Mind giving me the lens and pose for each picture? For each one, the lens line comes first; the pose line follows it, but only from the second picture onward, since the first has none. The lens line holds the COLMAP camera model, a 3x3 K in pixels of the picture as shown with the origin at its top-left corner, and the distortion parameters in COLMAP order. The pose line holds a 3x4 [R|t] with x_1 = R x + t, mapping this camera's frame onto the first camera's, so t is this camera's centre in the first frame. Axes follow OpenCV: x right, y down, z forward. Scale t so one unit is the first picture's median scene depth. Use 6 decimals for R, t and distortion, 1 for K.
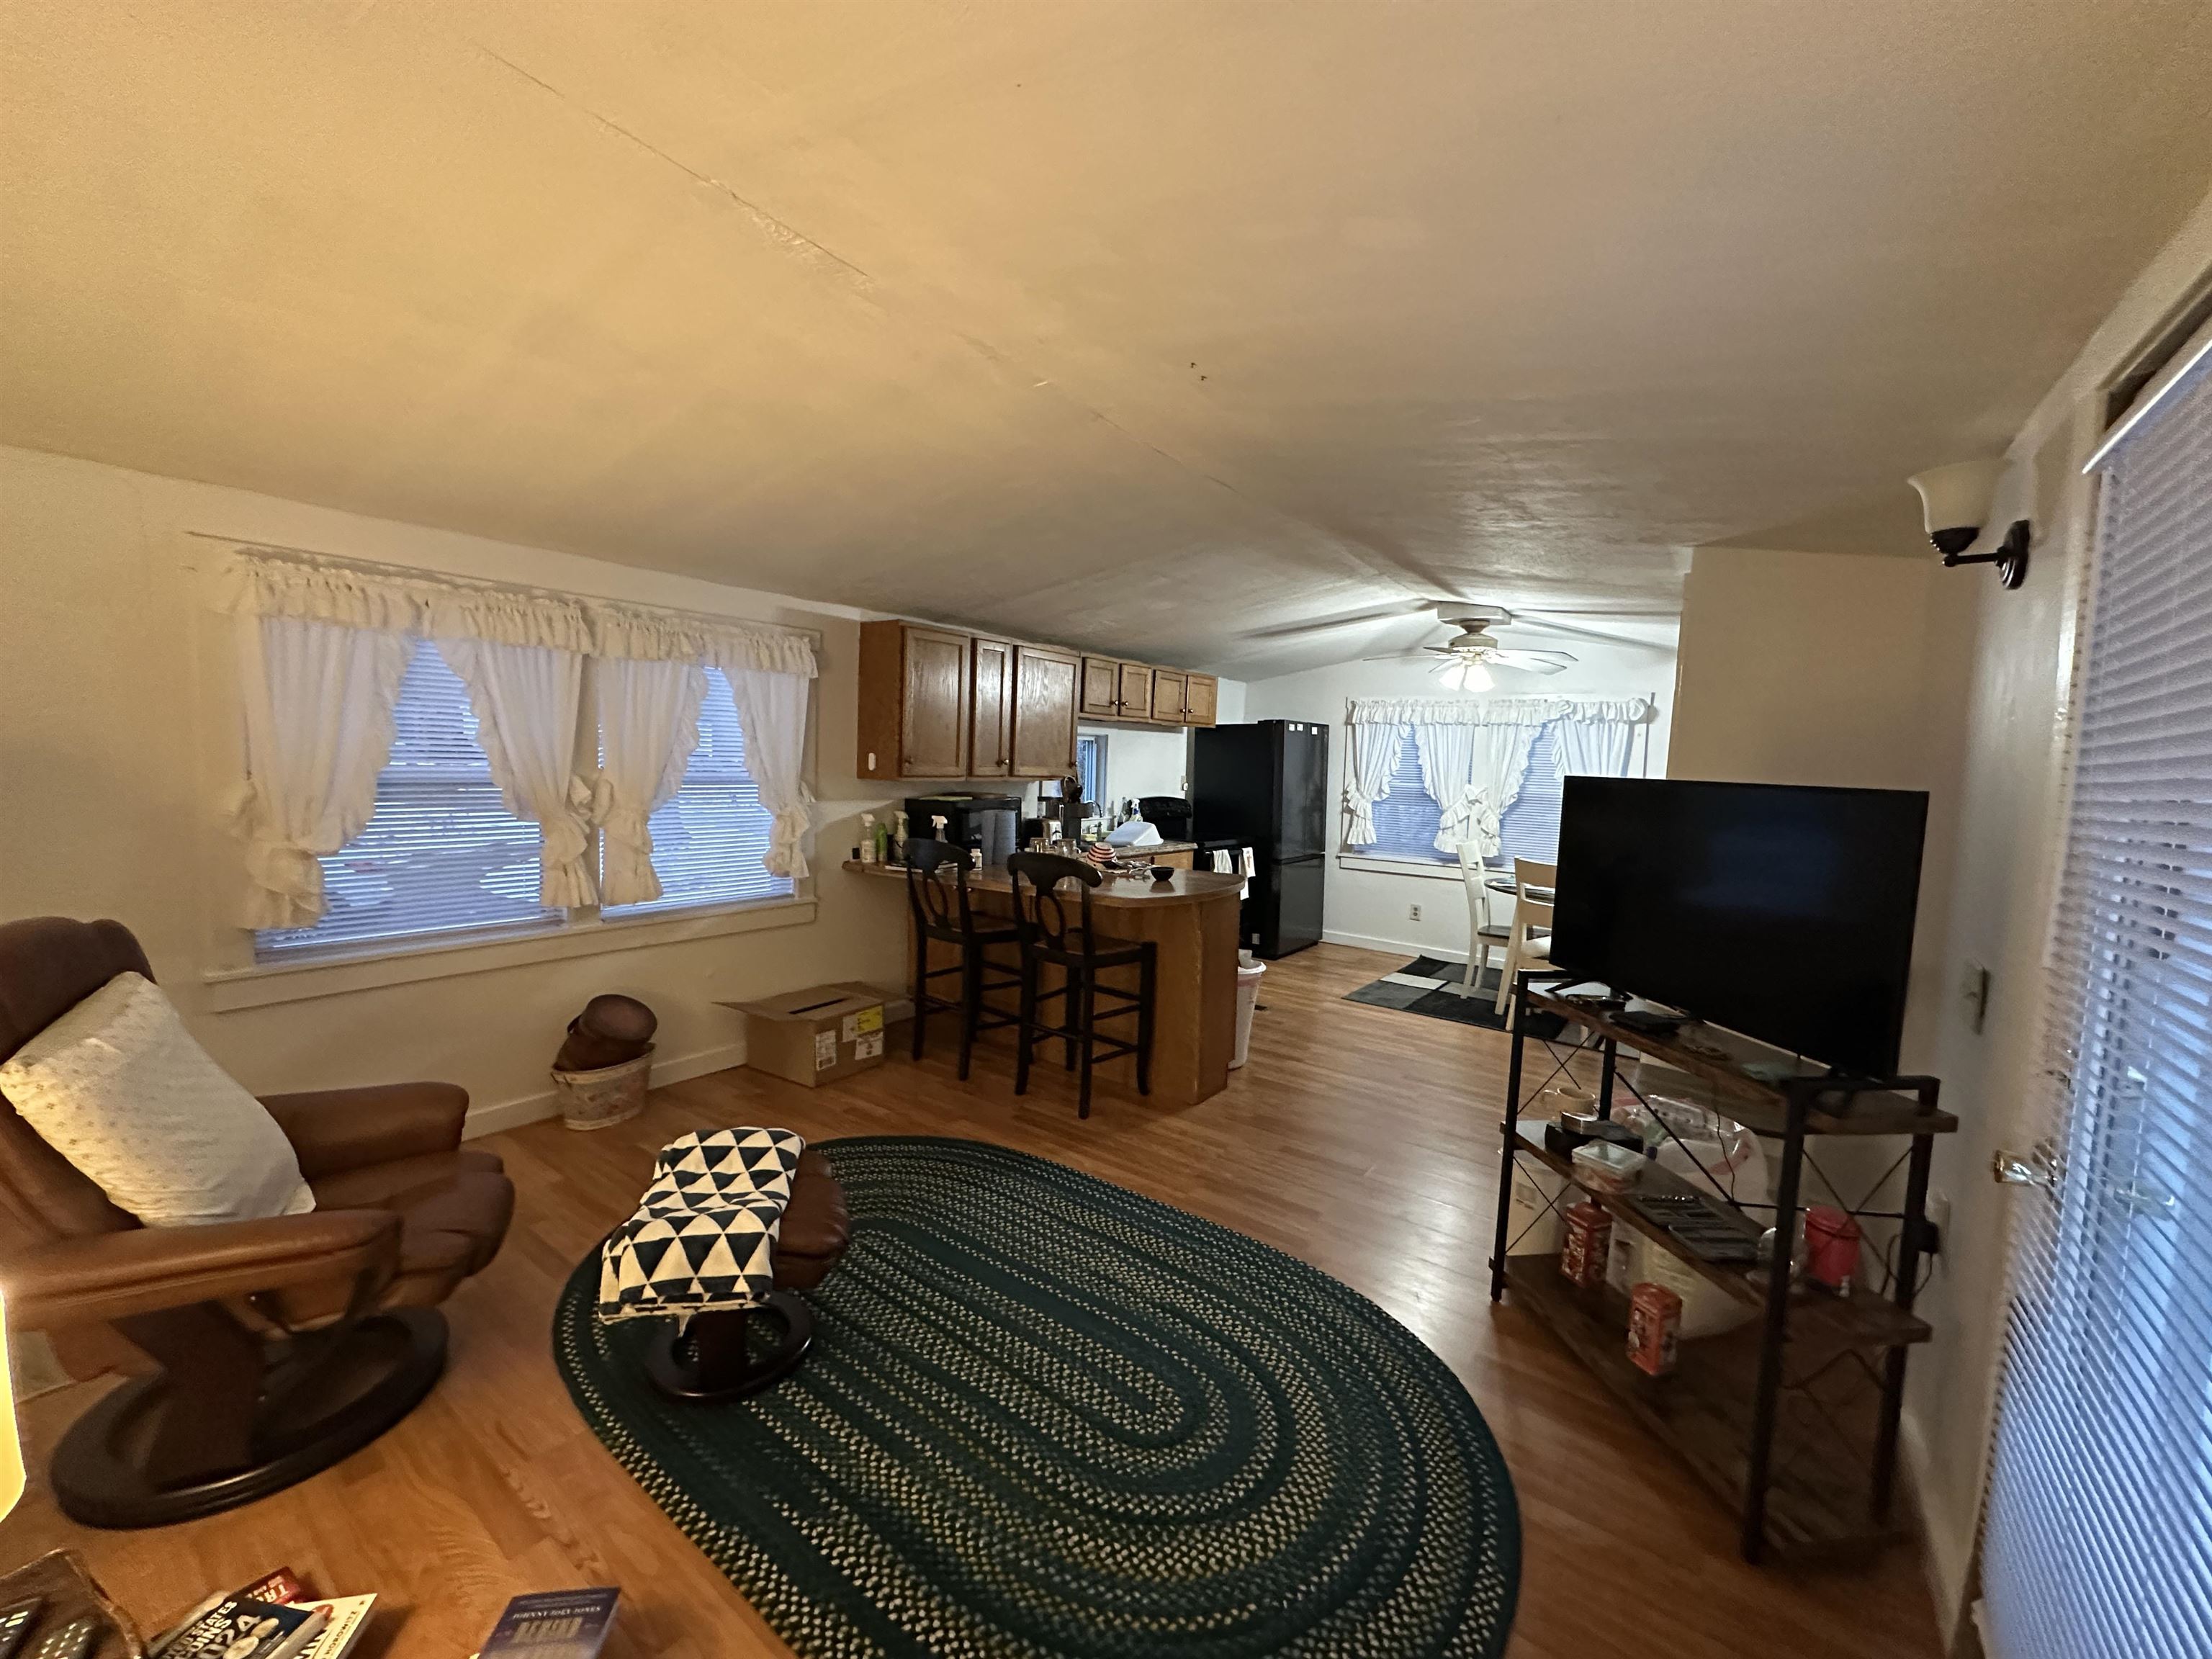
lens RADIAL K [[882.3, 0, 1106.0], [0, 882.3, 829.5], [0, 0, 1]] dist [-0.001800, -0.000147]
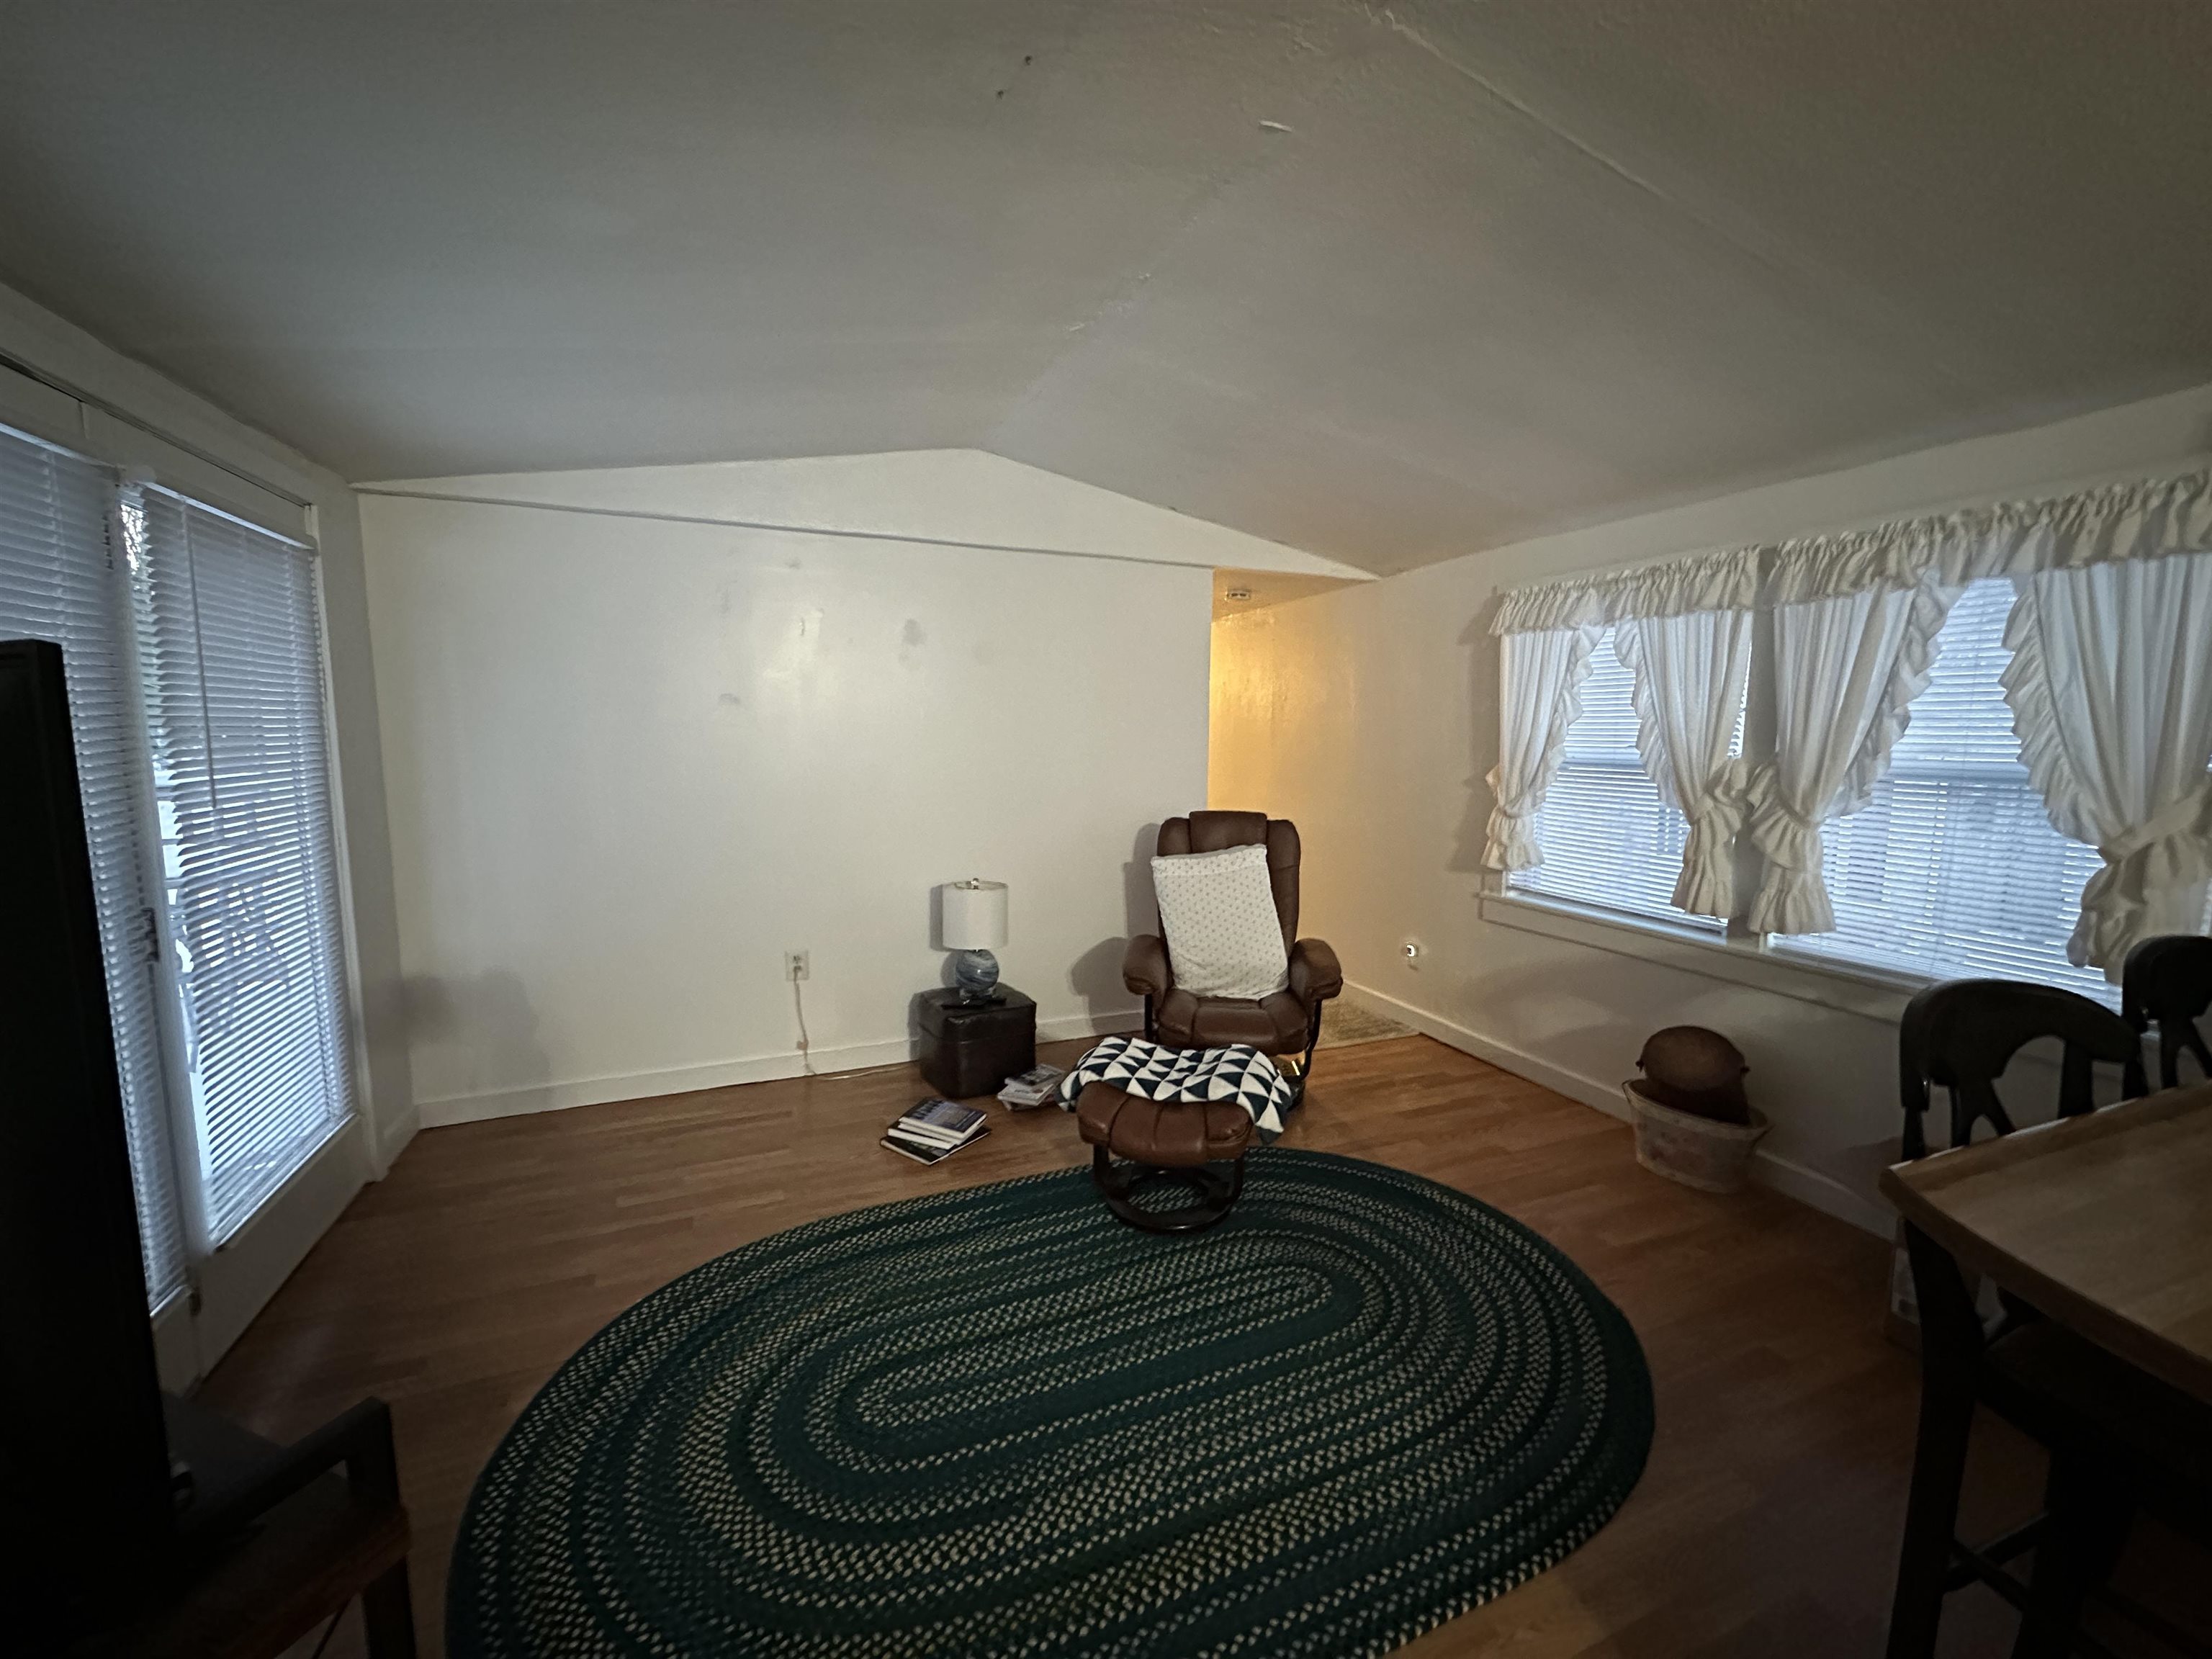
lens RADIAL K [[882.3, 0, 1106.0], [0, 882.3, 829.5], [0, 0, 1]] dist [-0.001800, -0.000147]
pose [[-0.512154, 0.065741, -0.856374, 0.566828], [-0.086229, 0.988093, 0.127422, -0.067446], [0.854554, 0.139104, -0.500387, 1.282364]]
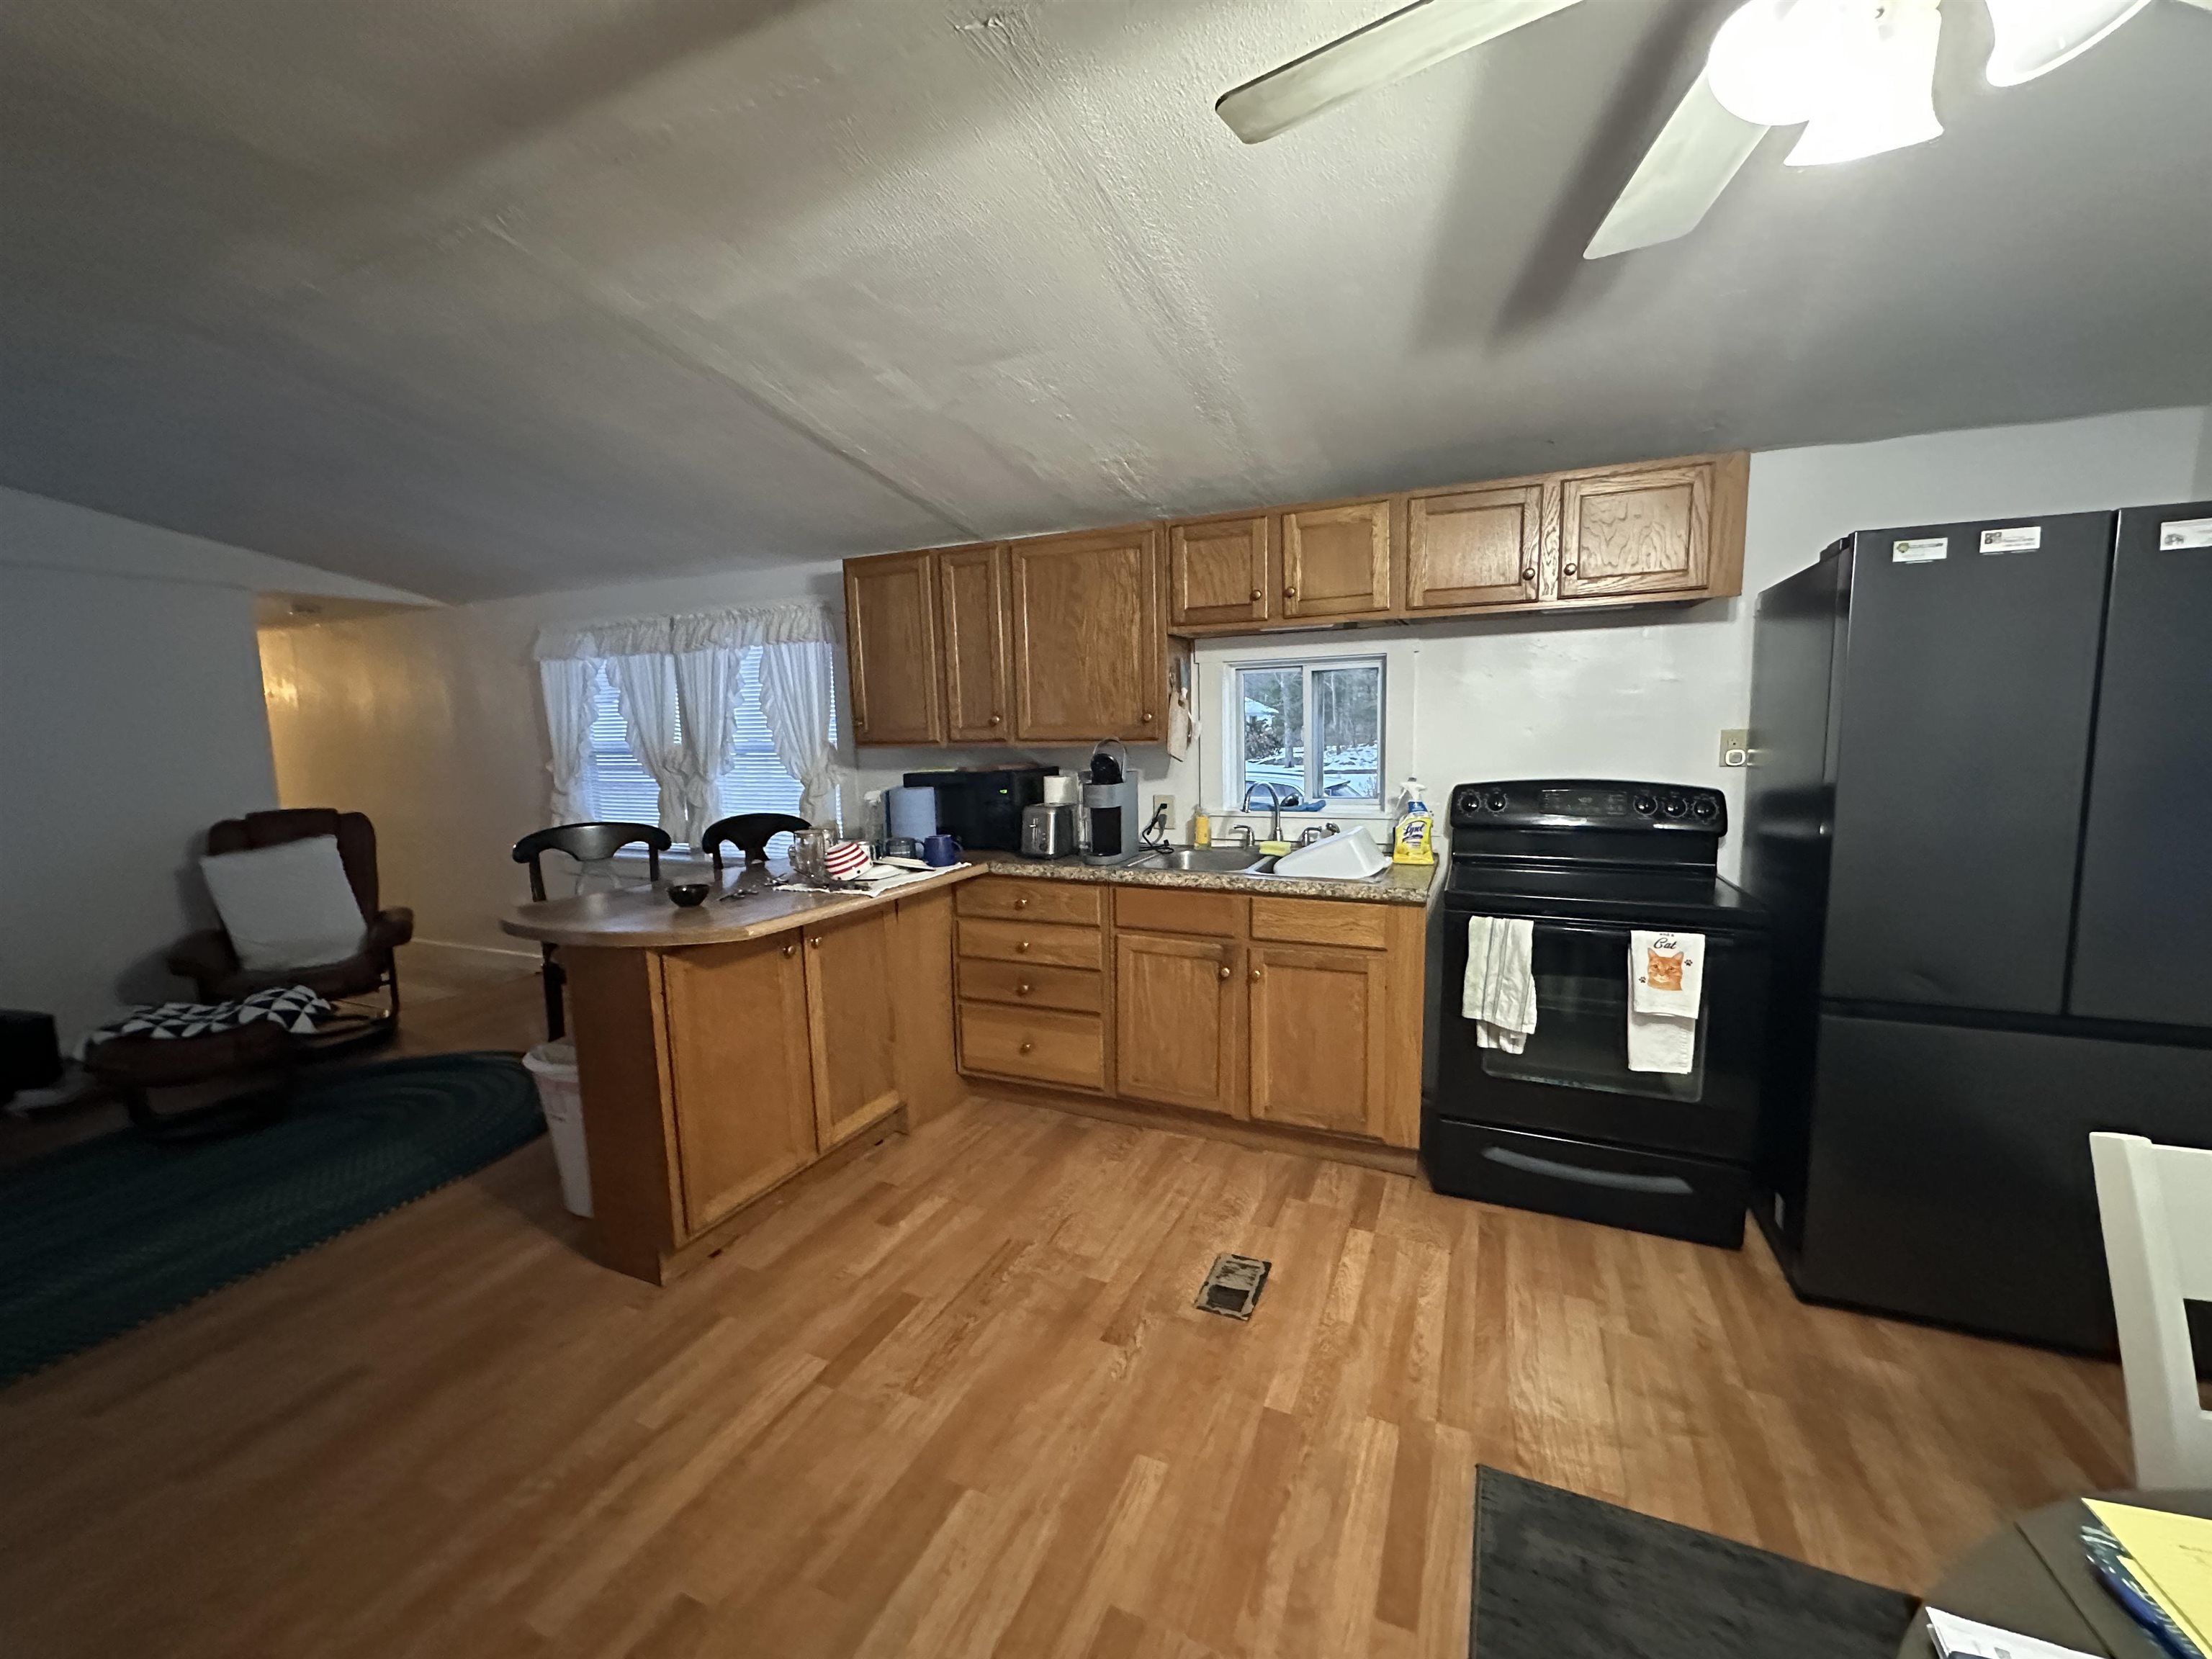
lens RADIAL K [[882.3, 0, 1106.0], [0, 882.3, 829.5], [0, 0, 1]] dist [-0.001800, -0.000147]
pose [[0.225463, 0.090771, -0.970014, 1.279980], [-0.046820, 0.995509, 0.082274, -0.105279], [0.973126, 0.026867, 0.228700, 1.942094]]
